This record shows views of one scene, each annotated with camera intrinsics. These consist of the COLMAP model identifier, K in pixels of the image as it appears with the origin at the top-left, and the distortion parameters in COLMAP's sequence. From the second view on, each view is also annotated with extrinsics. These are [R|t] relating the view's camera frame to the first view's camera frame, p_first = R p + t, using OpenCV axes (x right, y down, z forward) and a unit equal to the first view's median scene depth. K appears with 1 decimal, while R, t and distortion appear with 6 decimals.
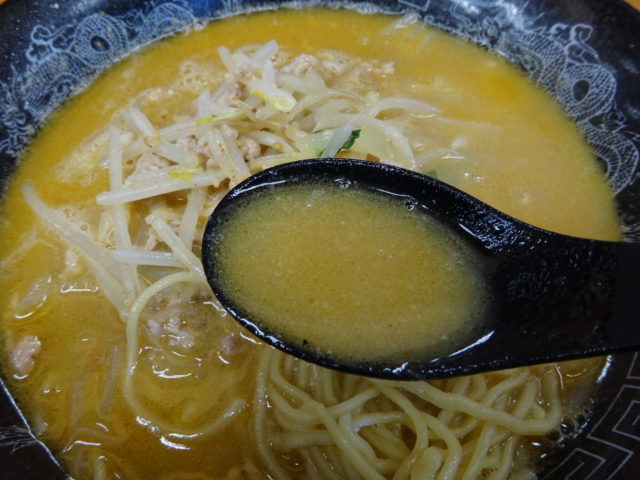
lens RADIAL K [[468.2, 0, 320.0], [0, 468.2, 240.0], [0, 0, 1]] dist [-0.003532, -0.005717]
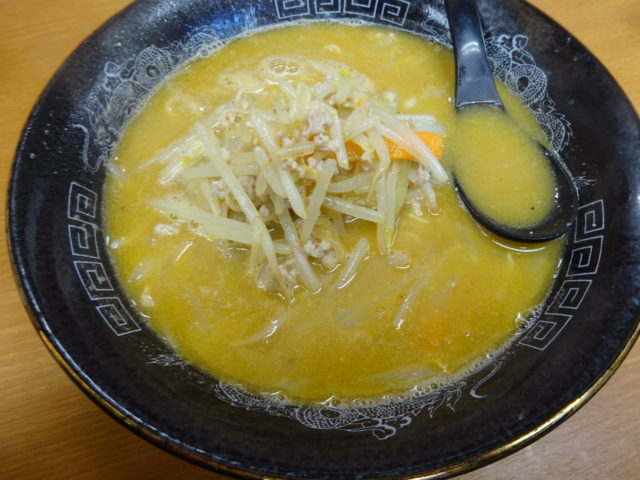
lens RADIAL K [[462.5, 0, 320.0], [0, 462.5, 240.0], [0, 0, 1]] dist [0.060389, -0.079533]
pose [[0.990879, -0.101336, 0.088829, -0.201479], [0.096641, 0.993761, 0.055666, 0.002768], [-0.093916, -0.046574, 0.994490, -0.333959]]
